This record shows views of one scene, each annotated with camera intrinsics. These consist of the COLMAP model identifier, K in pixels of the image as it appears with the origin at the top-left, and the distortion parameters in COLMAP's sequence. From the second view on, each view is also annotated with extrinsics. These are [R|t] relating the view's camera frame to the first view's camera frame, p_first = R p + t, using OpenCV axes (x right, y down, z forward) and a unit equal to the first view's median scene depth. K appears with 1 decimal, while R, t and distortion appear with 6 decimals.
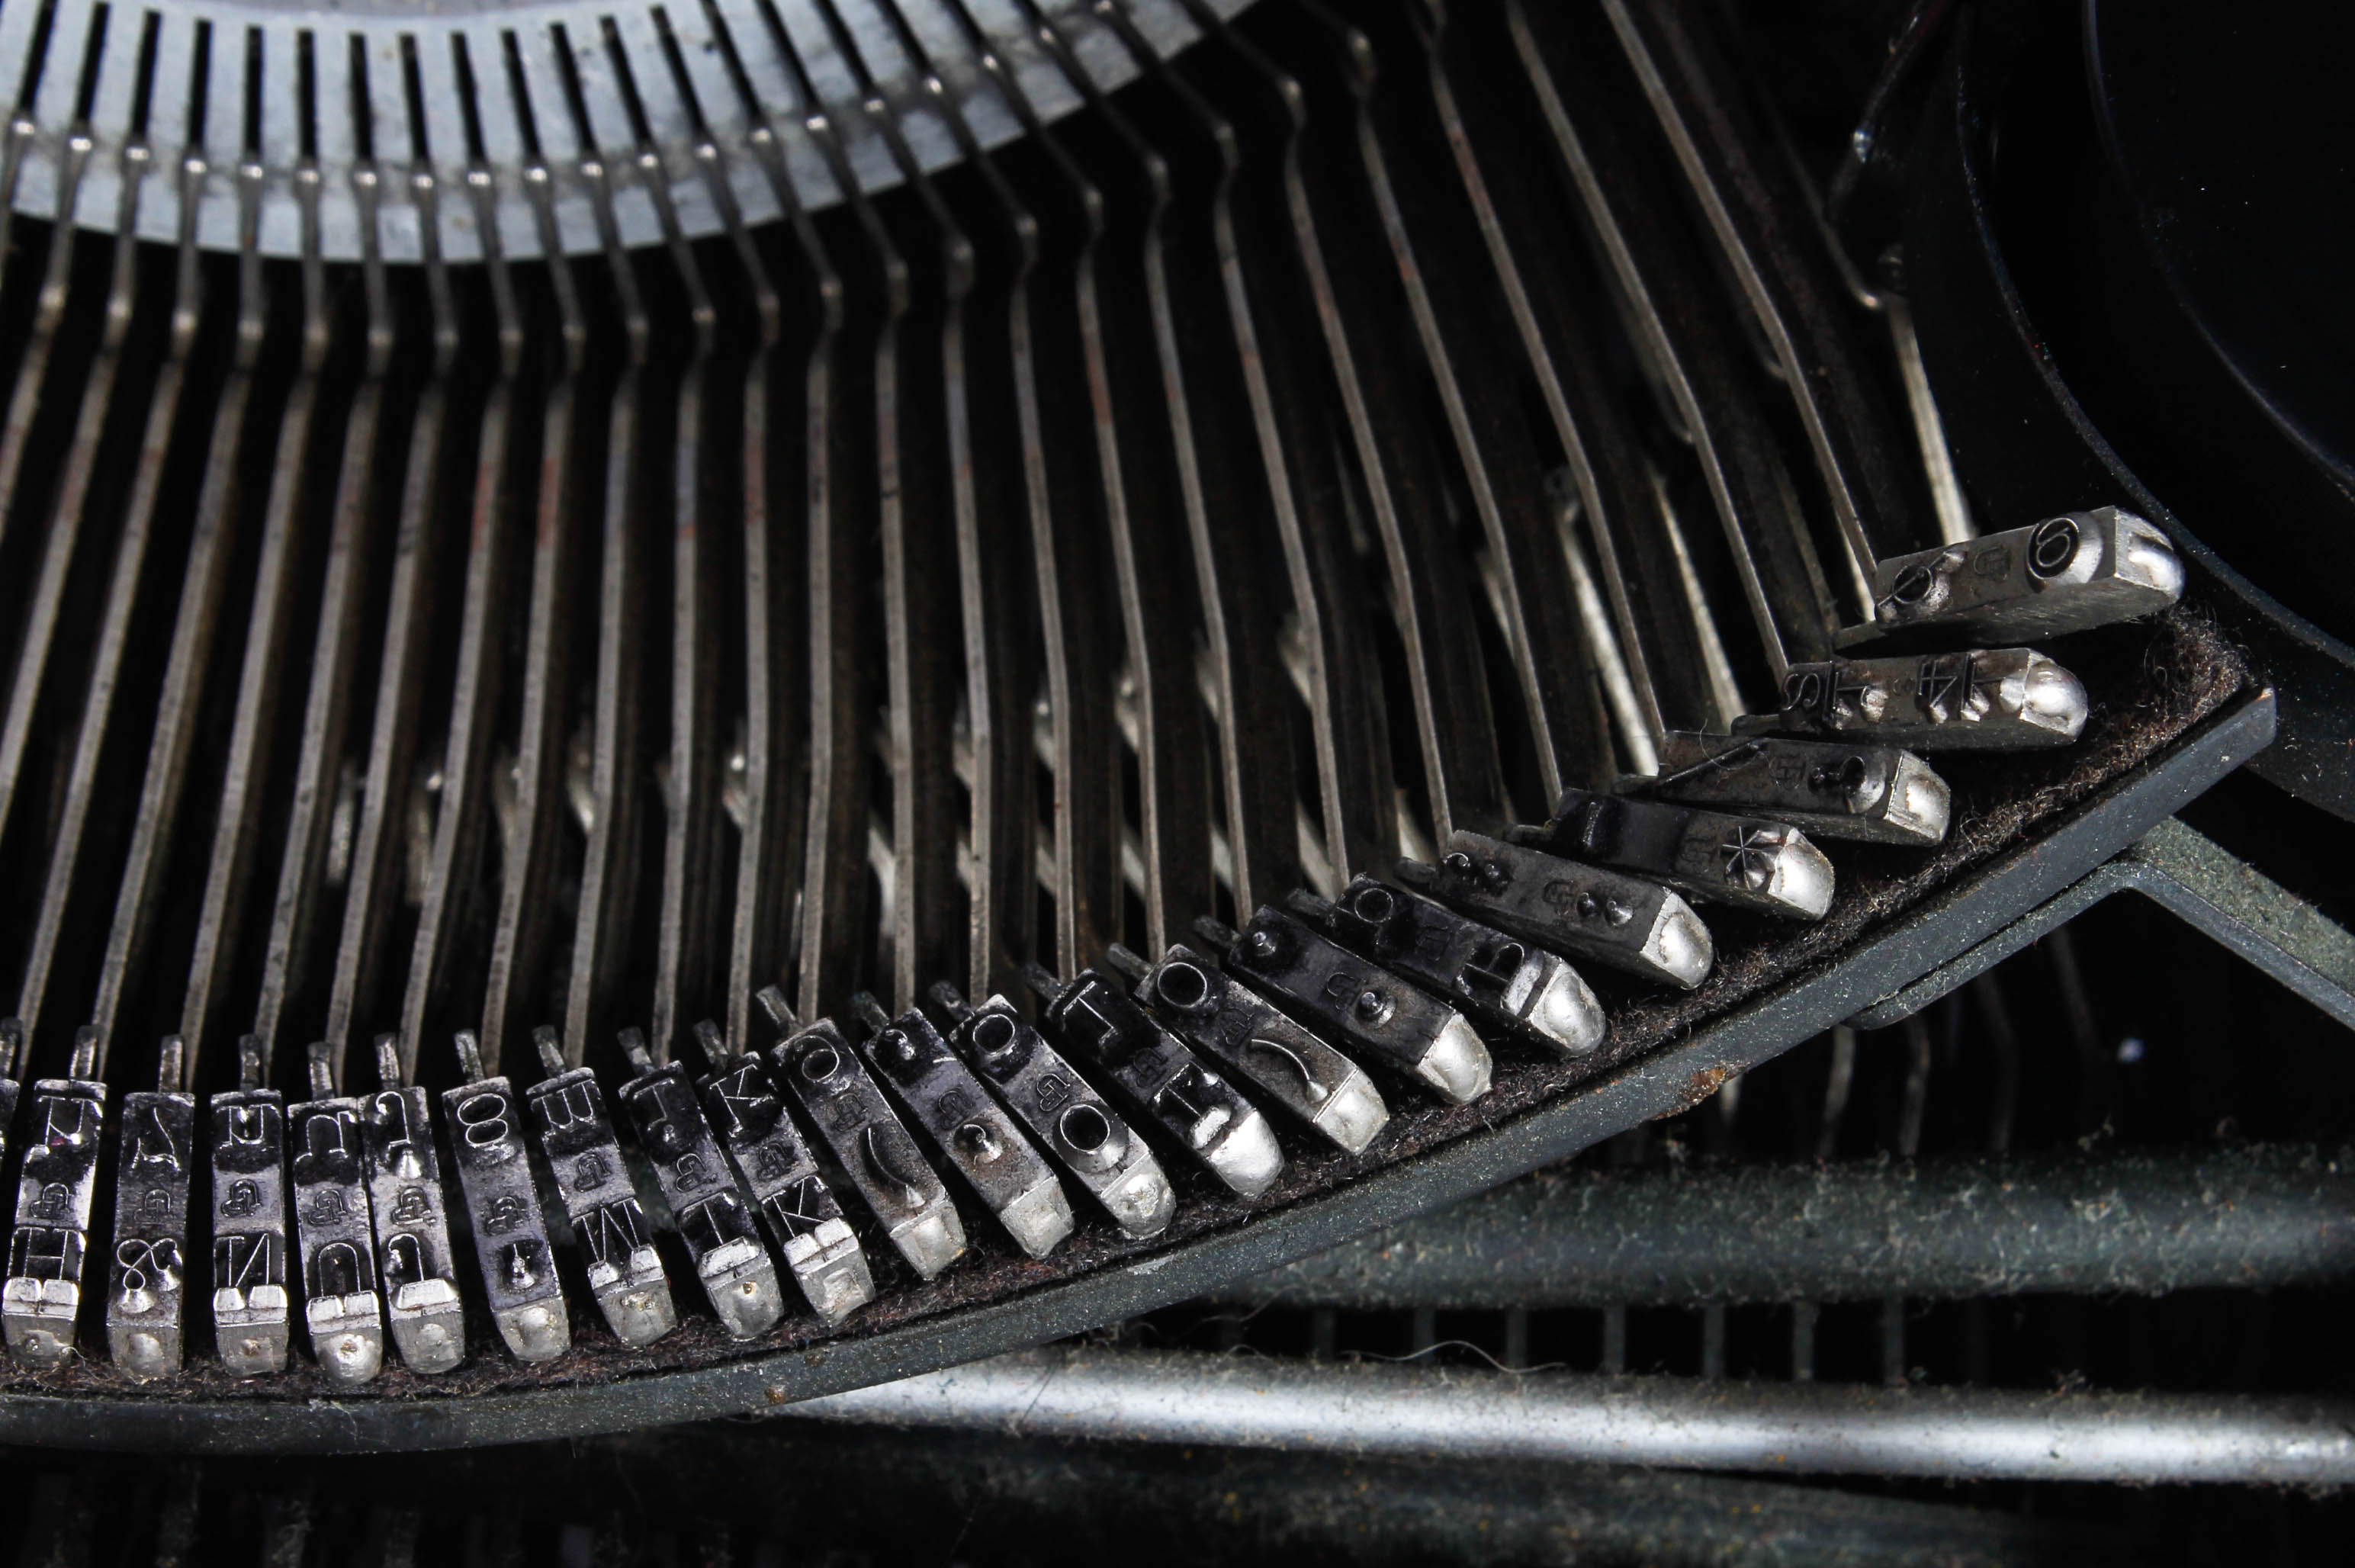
lens RADIAL K [[5382.0, 0, 1177.1], [0, 5382.0, 785.3], [0, 0, 1]] dist [0.032073, 0.227302]
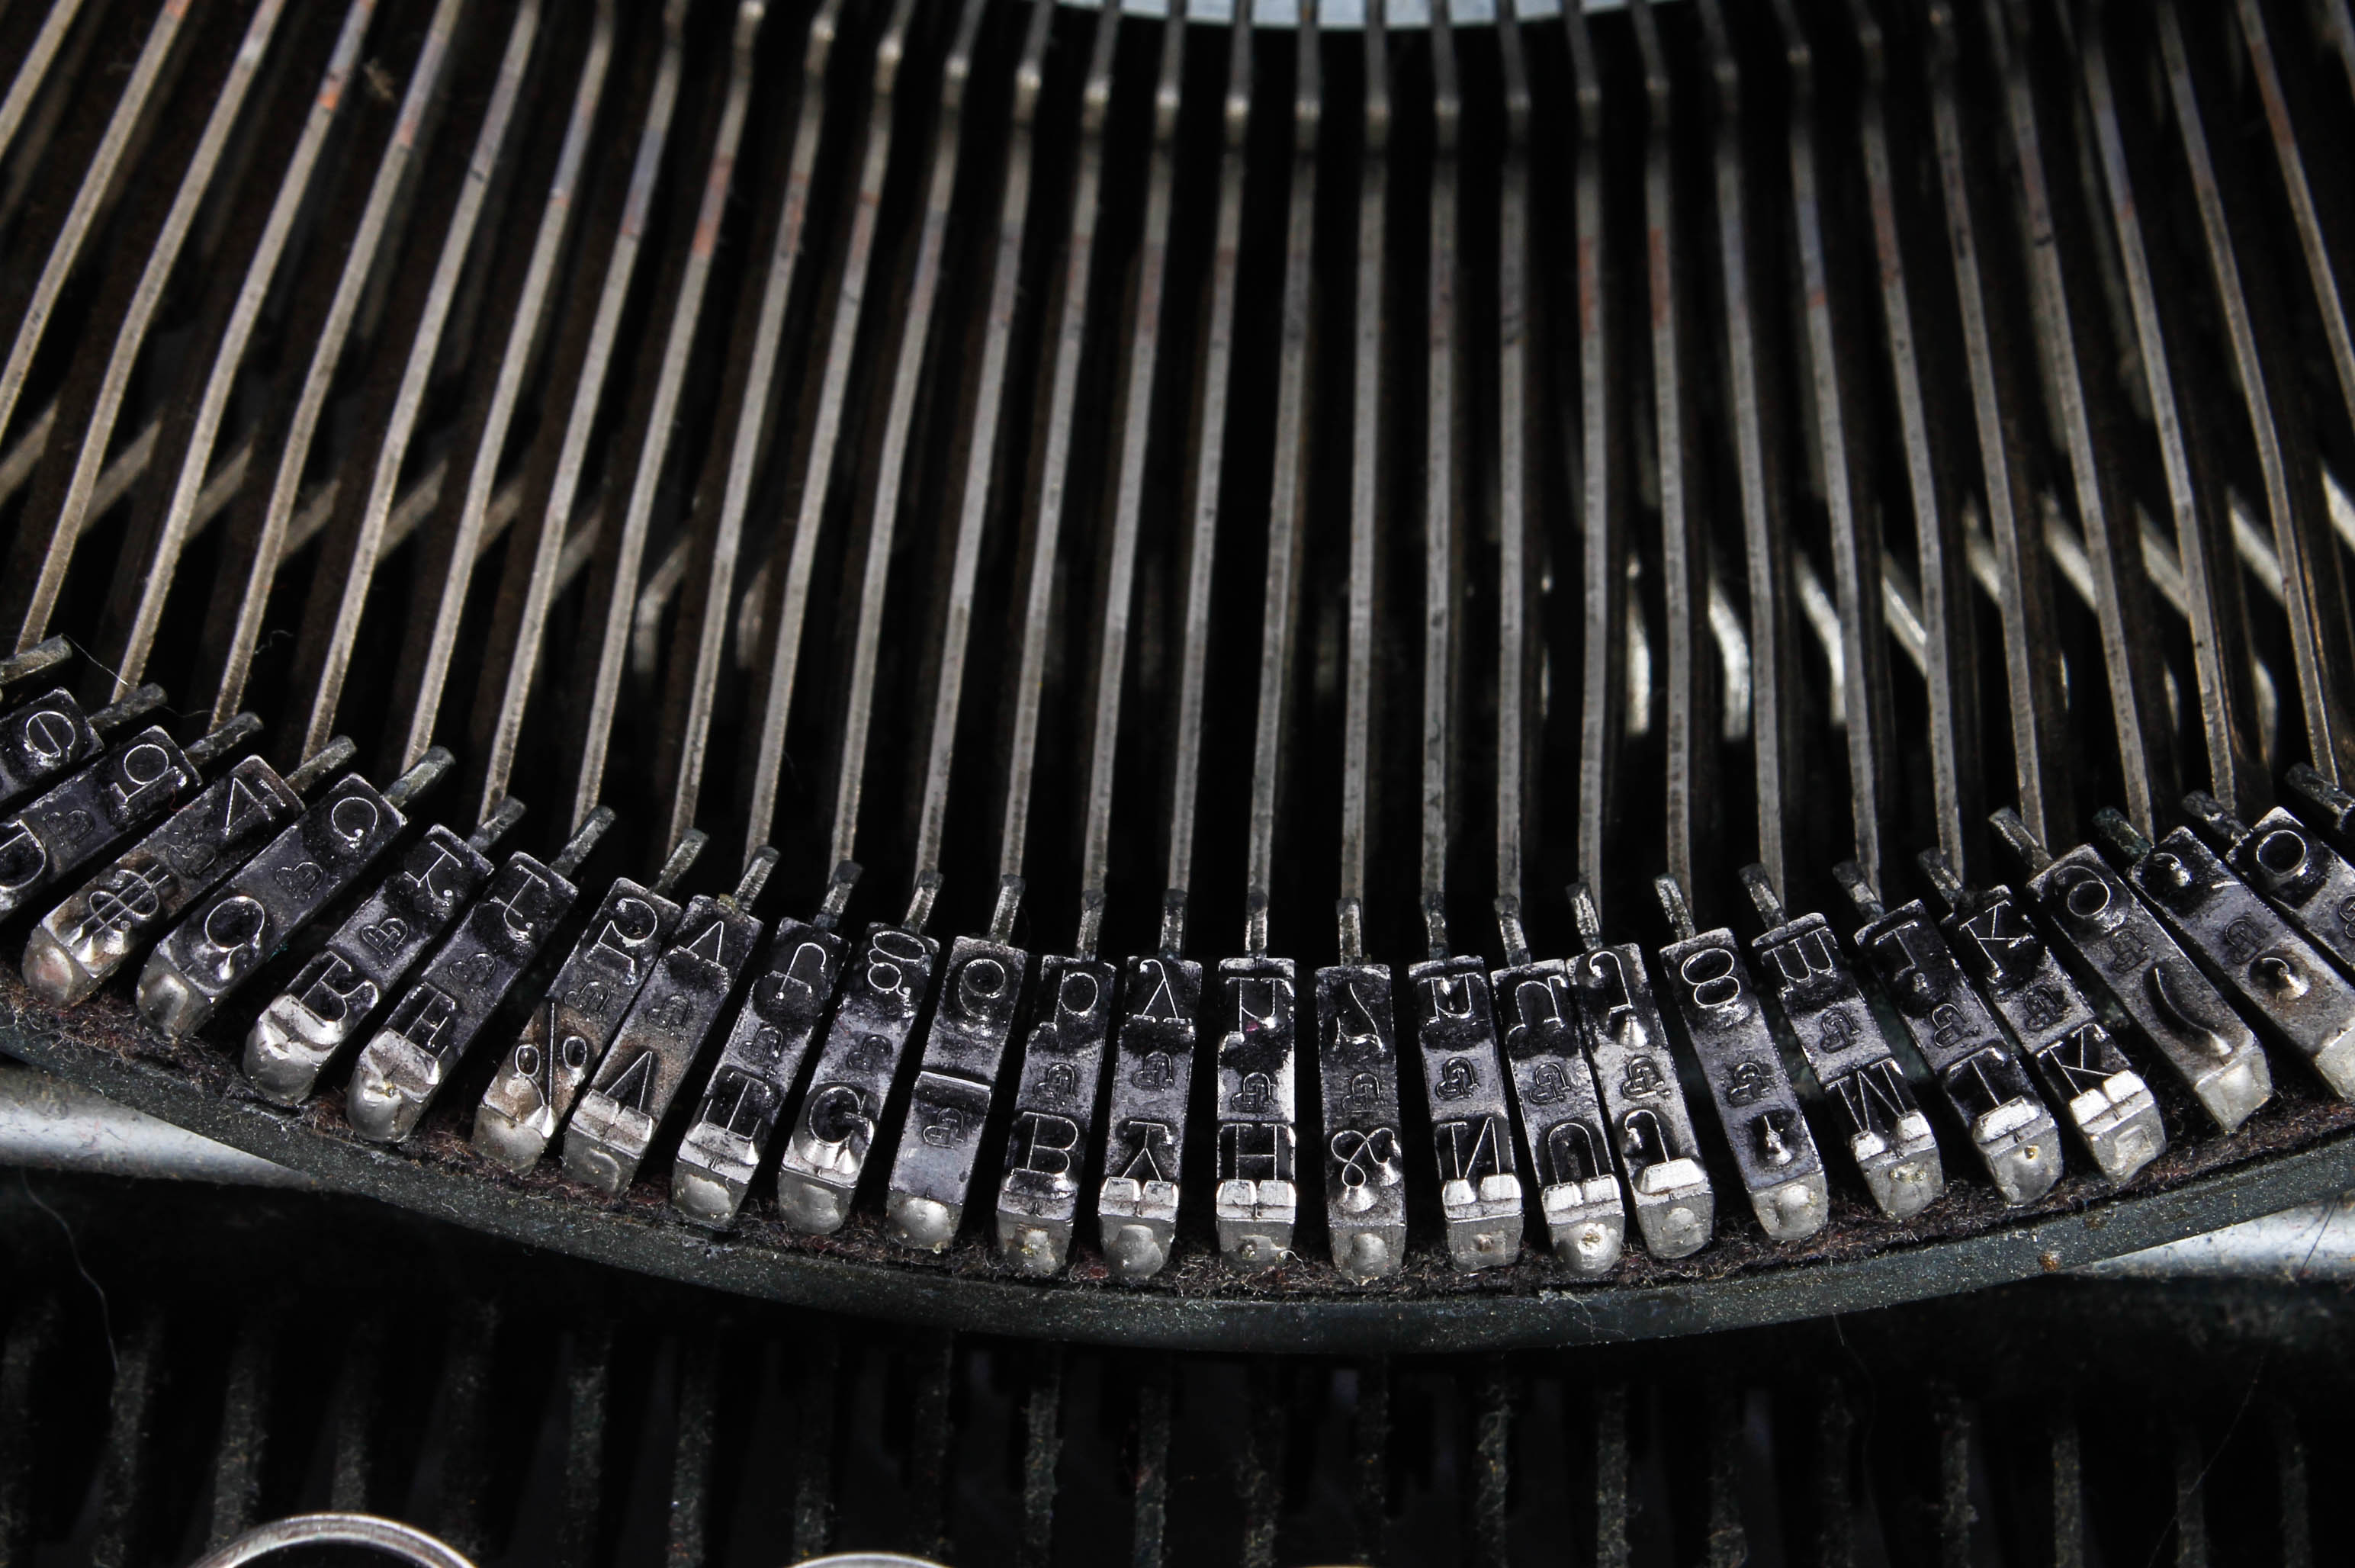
lens RADIAL K [[5382.0, 0, 1177.1], [0, 5382.0, 785.3], [0, 0, 1]] dist [0.032073, 0.227302]
pose [[0.989406, -0.058951, -0.132665, -0.095846], [0.066912, 0.996165, 0.056375, -0.027609], [0.128833, -0.064655, 0.989556, 0.092056]]
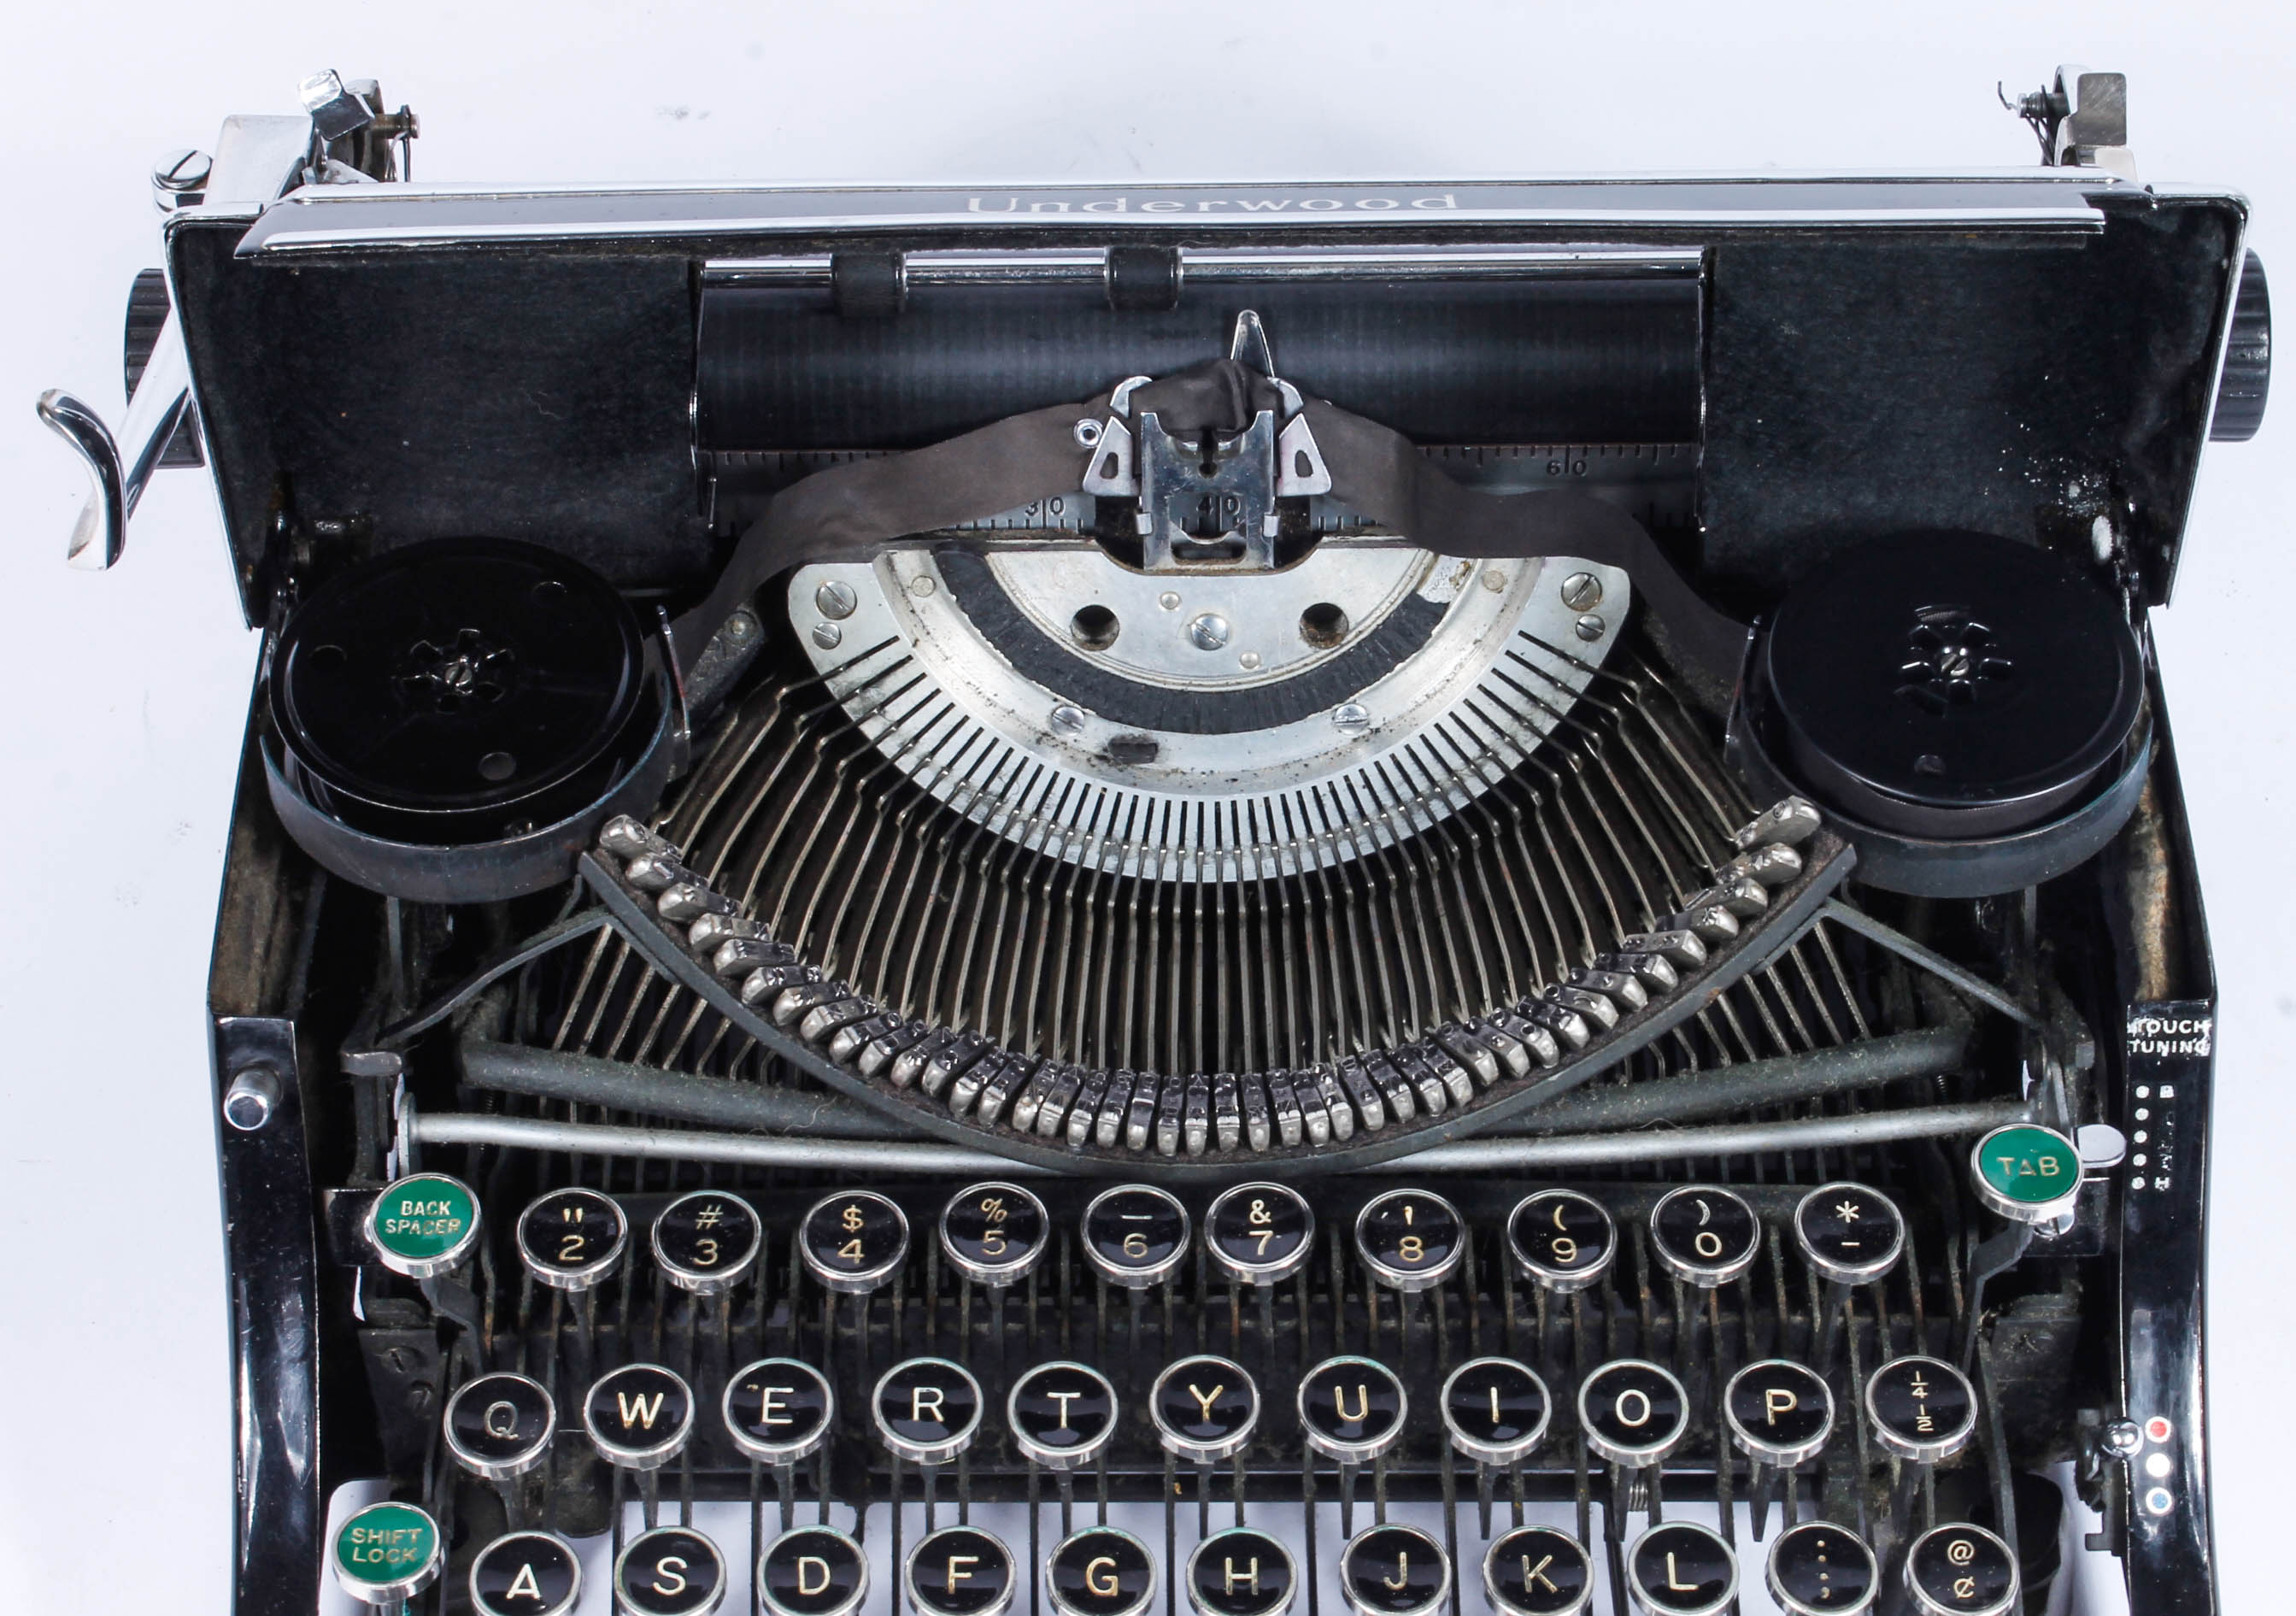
lens RADIAL K [[4731.9, 0, 1141.7], [0, 4731.9, 799.4], [0, 0, 1]] dist [-0.029988, 0.495240]
pose [[0.986068, -0.147185, -0.077498, -0.004788], [0.120324, 0.952827, -0.278645, 0.704367], [0.114854, 0.265438, 0.957262, -1.849638]]
